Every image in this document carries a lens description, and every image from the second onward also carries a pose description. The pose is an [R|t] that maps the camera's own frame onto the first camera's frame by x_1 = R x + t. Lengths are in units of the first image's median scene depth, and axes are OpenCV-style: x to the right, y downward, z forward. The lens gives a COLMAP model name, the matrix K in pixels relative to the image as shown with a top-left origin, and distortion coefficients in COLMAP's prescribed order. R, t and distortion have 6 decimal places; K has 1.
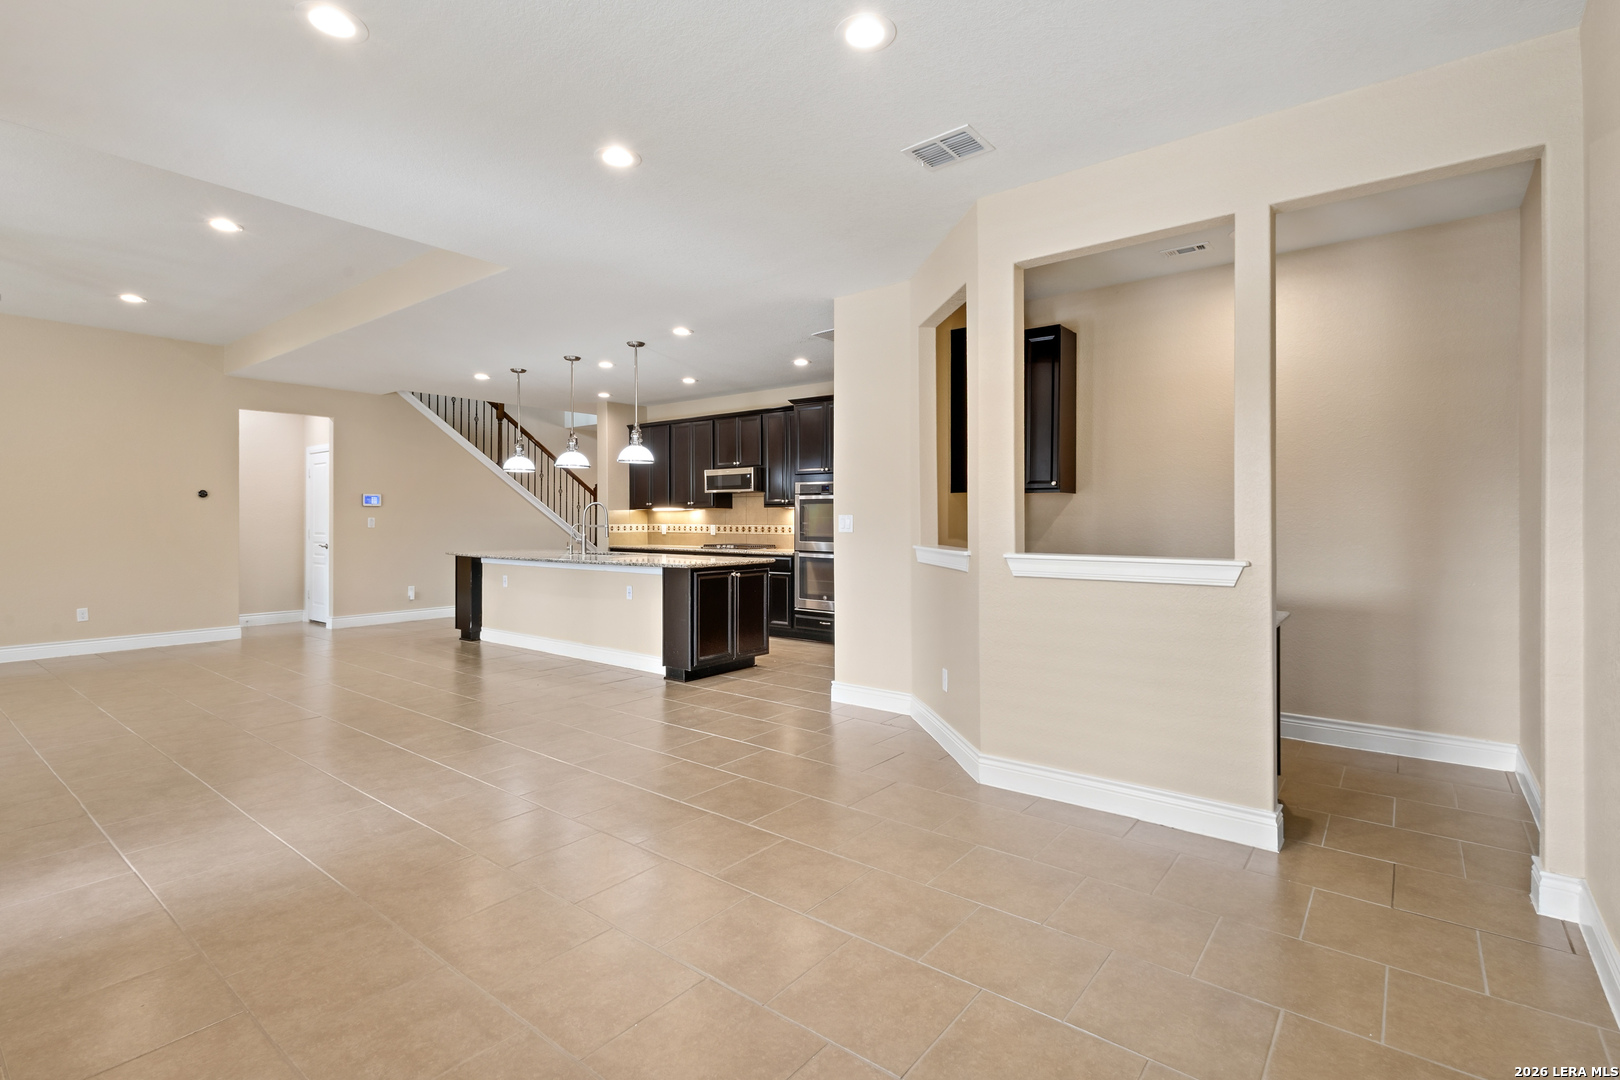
lens RADIAL K [[756.8, 0, 810.0], [0, 756.8, 528.5], [0, 0, 1]] dist [-0.002962, -0.000431]
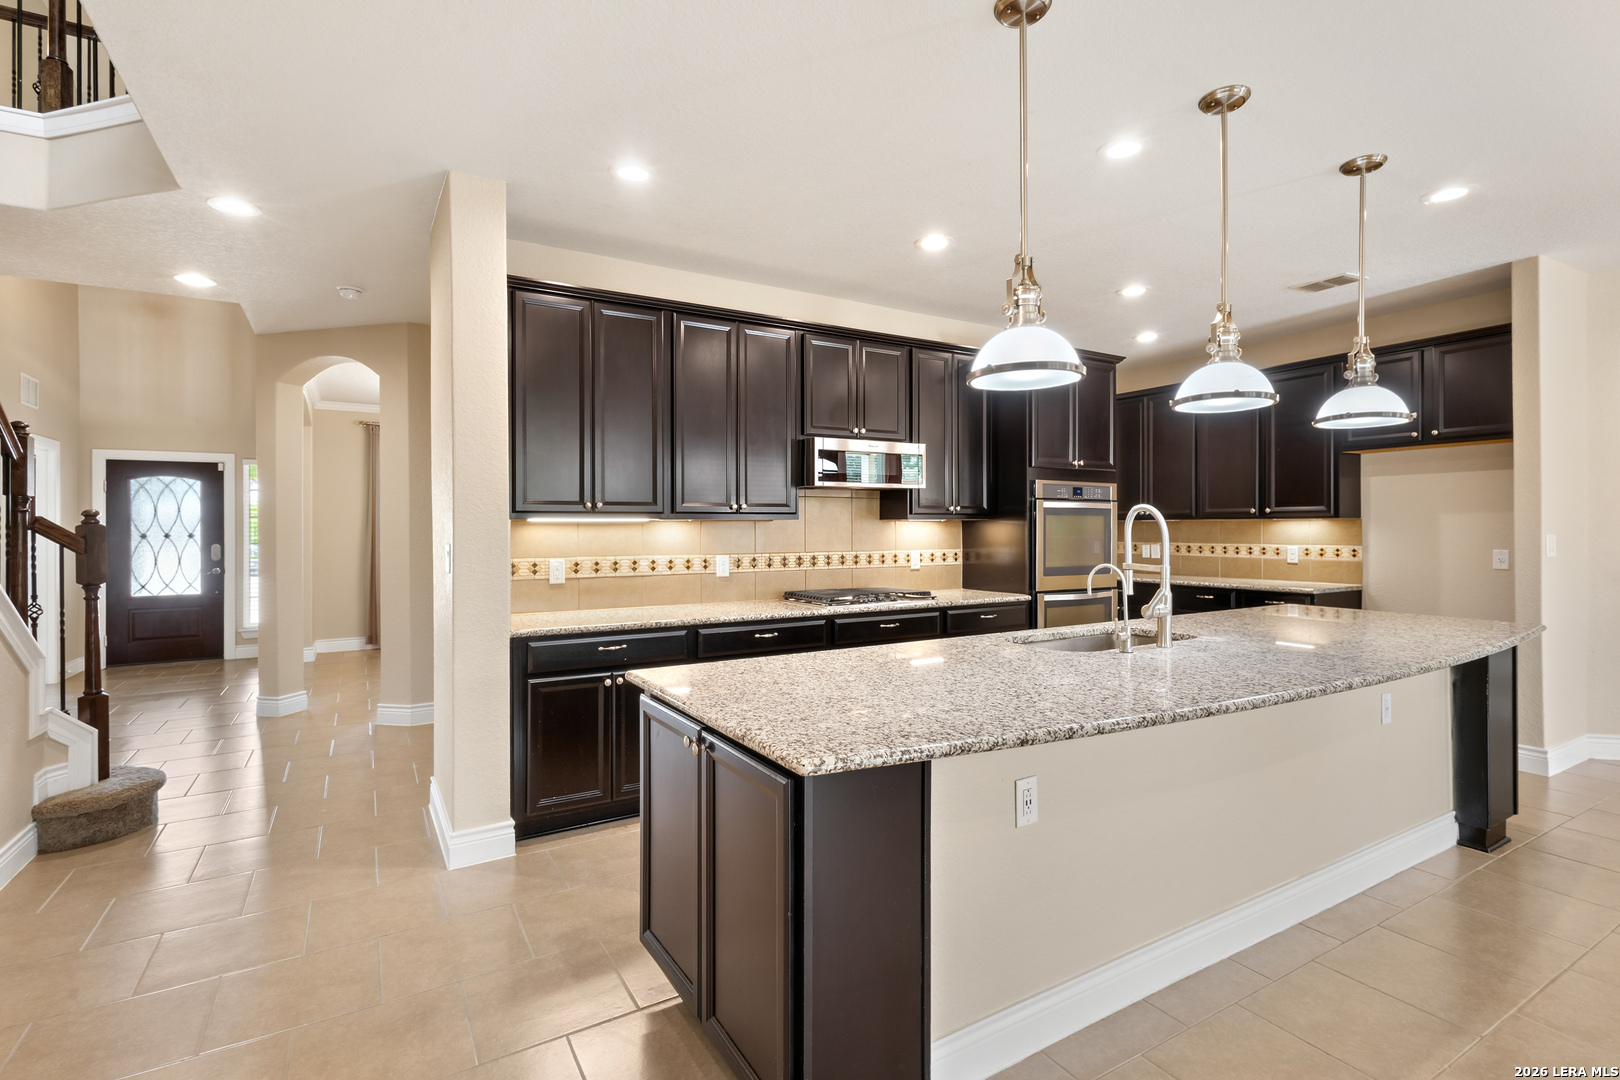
lens RADIAL K [[756.8, 0, 803.4], [0, 756.8, 530.2], [0, 0, 1]] dist [-0.002962, -0.000431]
pose [[0.354361, -0.006255, 0.935088, -0.545984], [0.010340, 0.999943, 0.002771, -0.020403], [-0.935051, 0.008687, 0.354406, 0.824574]]
